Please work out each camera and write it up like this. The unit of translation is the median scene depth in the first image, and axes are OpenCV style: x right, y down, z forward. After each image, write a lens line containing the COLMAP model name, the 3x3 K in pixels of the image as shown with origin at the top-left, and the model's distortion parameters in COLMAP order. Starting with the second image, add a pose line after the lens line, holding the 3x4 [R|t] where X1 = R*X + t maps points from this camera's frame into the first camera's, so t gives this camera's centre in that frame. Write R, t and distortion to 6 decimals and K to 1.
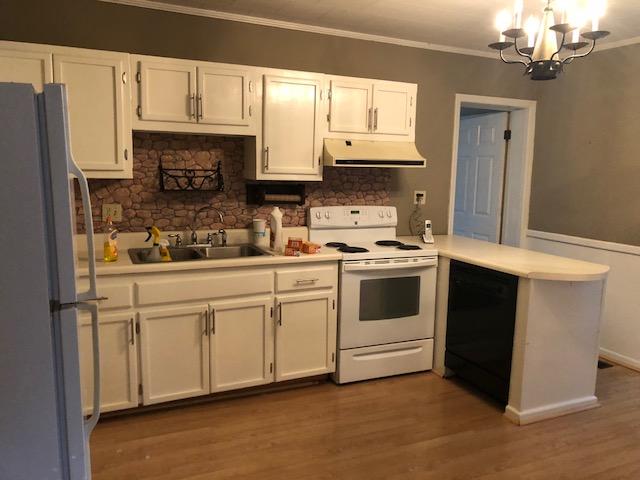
lens RADIAL K [[529.5, 0, 320.0], [0, 529.5, 241.6], [0, 0, 1]] dist [0.037752, -0.033148]
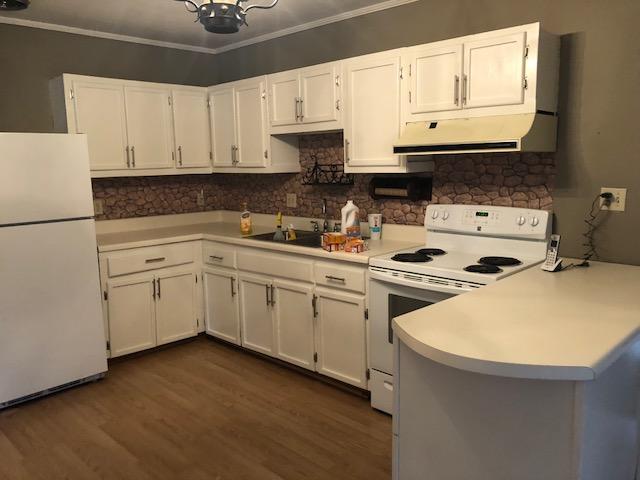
lens RADIAL K [[529.5, 0, 317.7], [0, 529.5, 238.8], [0, 0, 1]] dist [0.037752, -0.033148]
pose [[0.345475, 0.103313, -0.932724, 0.778364], [-0.105483, 0.991898, 0.070797, -0.055933], [0.932481, 0.073928, 0.353573, 0.582348]]
